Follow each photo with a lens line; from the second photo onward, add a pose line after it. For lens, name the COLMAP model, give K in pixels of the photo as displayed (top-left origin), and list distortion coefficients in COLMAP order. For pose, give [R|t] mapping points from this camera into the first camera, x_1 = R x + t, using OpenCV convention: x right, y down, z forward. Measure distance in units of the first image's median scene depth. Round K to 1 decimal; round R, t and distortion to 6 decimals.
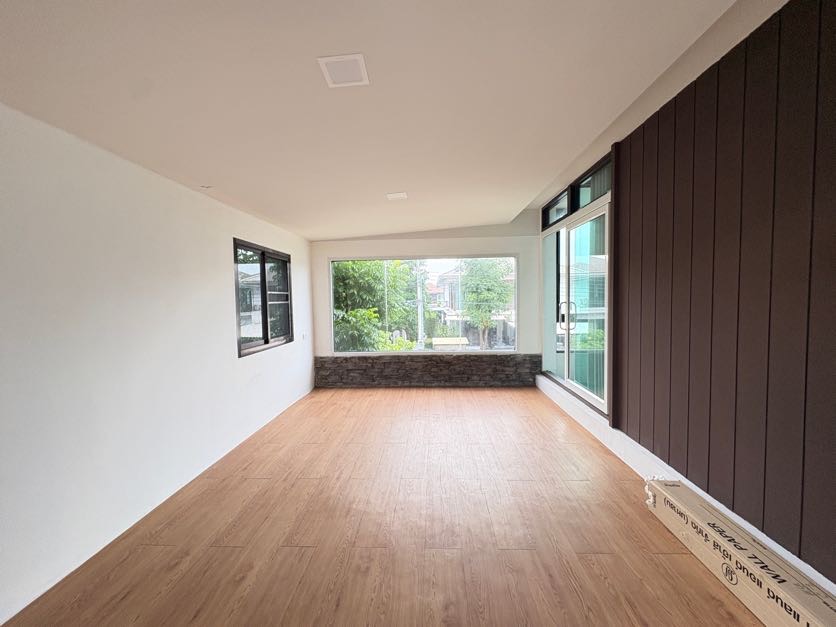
lens RADIAL K [[331.4, 0, 418.0], [0, 331.4, 313.5], [0, 0, 1]] dist [-0.002017, -0.000296]
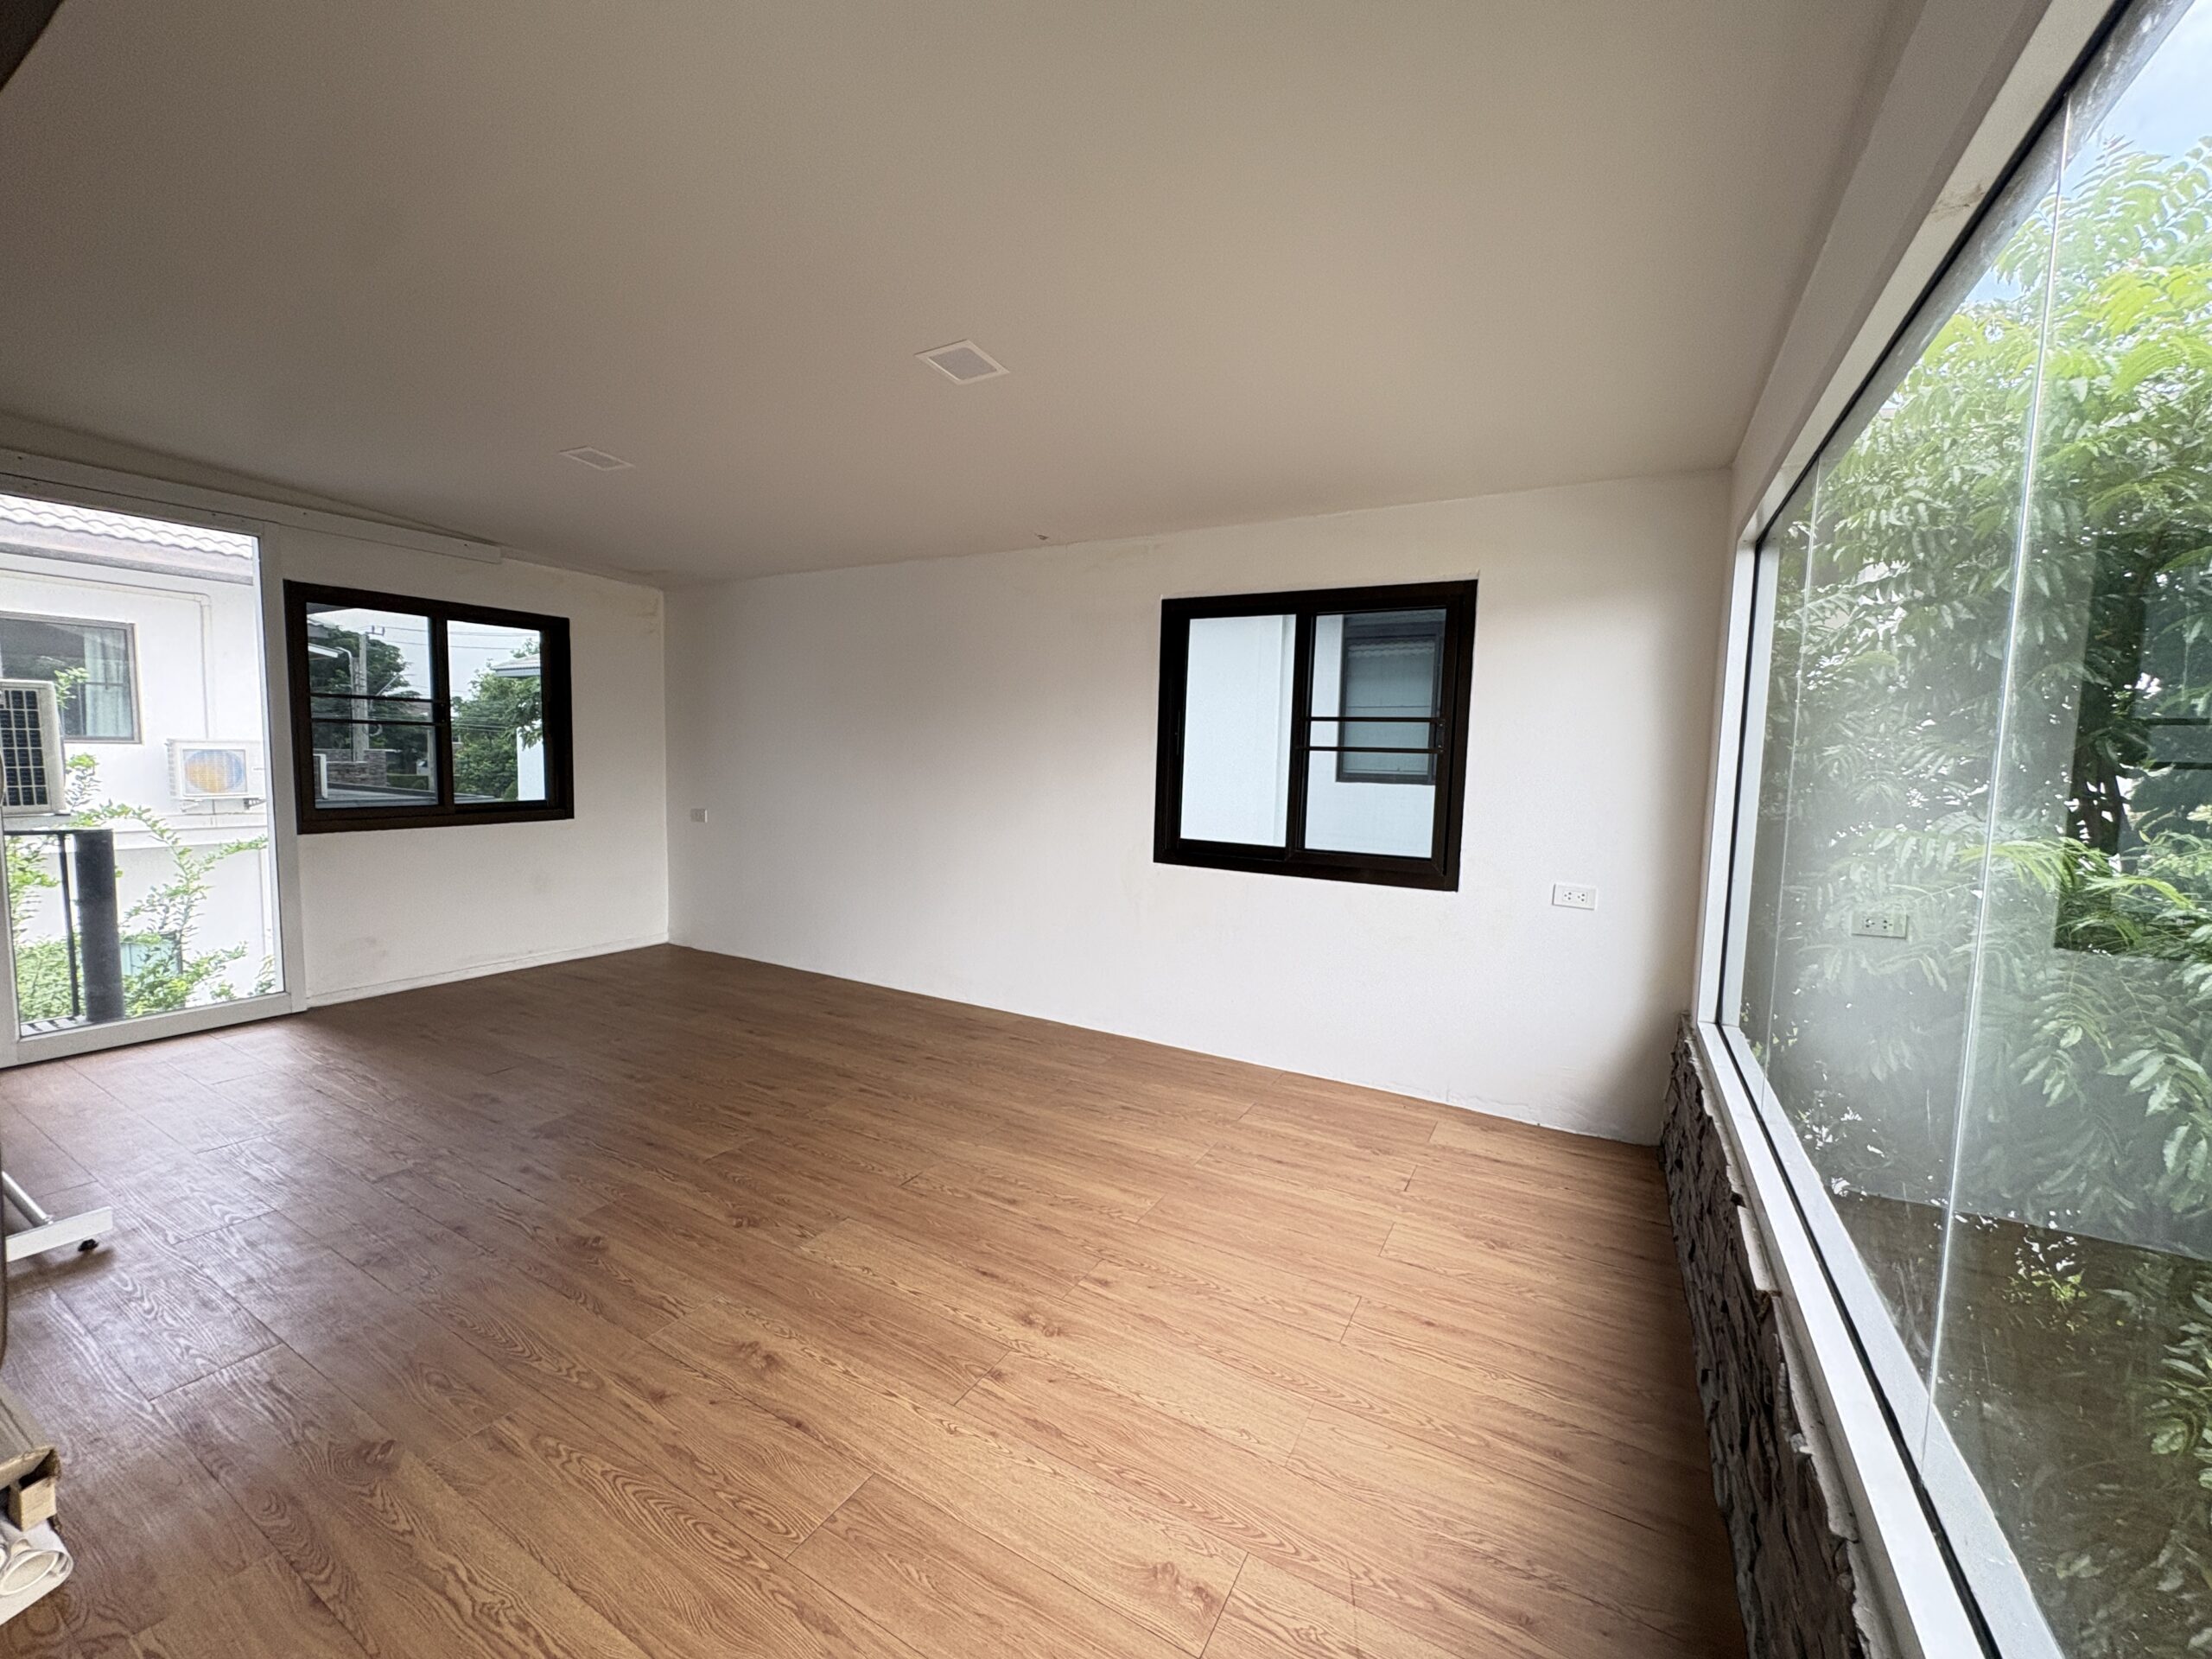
lens RADIAL K [[876.8, 0, 1106.0], [0, 876.8, 829.5], [0, 0, 1]] dist [-0.002017, -0.000296]
pose [[-0.457551, 0.077989, -0.885757, 0.596998], [-0.061524, 0.990982, 0.119035, -0.055165], [0.887052, 0.108960, -0.448627, 1.539831]]
